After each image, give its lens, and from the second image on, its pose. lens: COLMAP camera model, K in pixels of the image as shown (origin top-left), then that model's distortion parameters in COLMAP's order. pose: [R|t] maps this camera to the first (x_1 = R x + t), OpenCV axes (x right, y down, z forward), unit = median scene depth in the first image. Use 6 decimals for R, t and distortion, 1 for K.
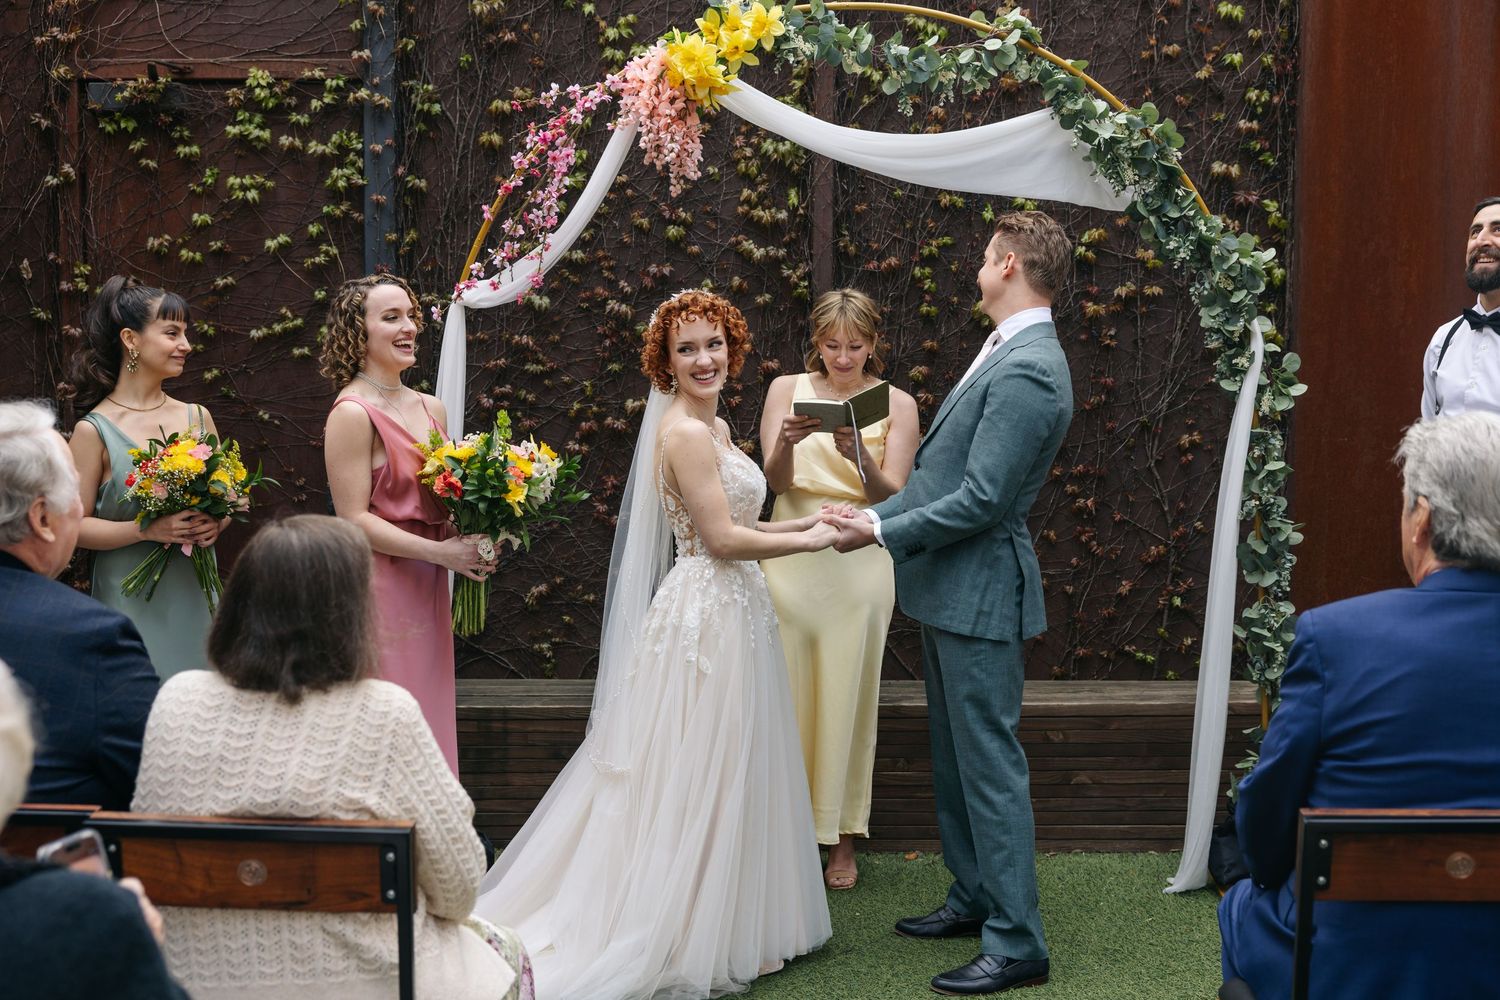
lens RADIAL K [[2249.4, 0, 742.9], [0, 2249.4, 504.1], [0, 0, 1]] dist [0.024882, 0.000000]
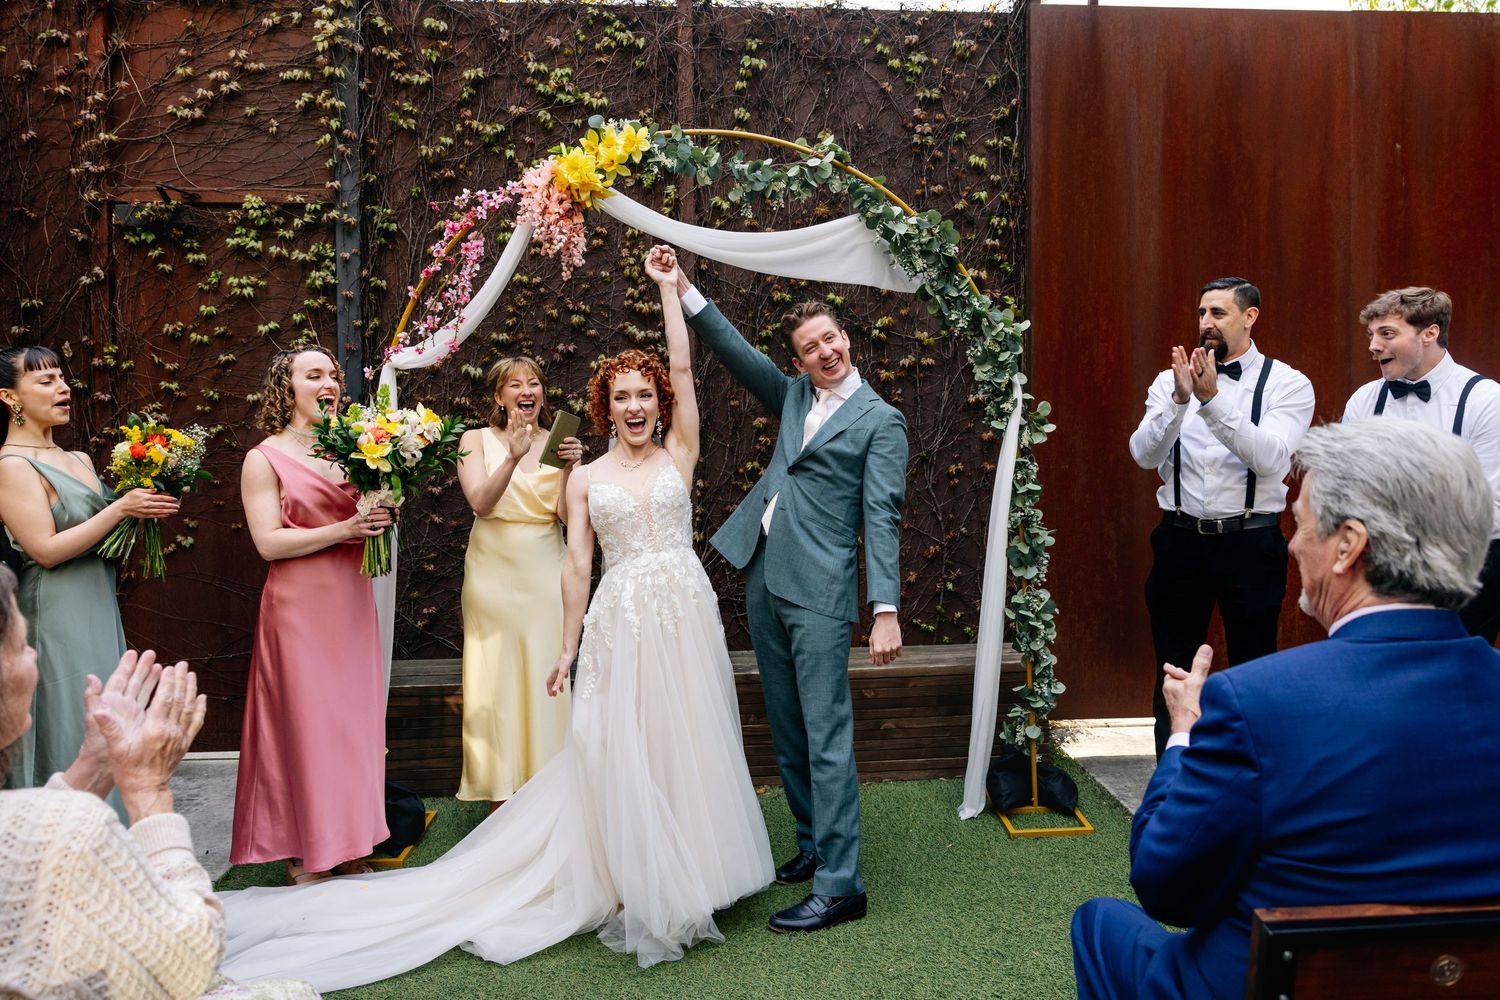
lens RADIAL K [[1172.0, 0, 794.9], [0, 1172.0, 457.8], [0, 0, 1]] dist [0.003775, 0.003643]
pose [[0.993882, -0.013433, 0.109630, 0.021210], [0.018404, 0.998842, -0.044462, -0.004931], [-0.108906, 0.046208, 0.992977, 0.296677]]
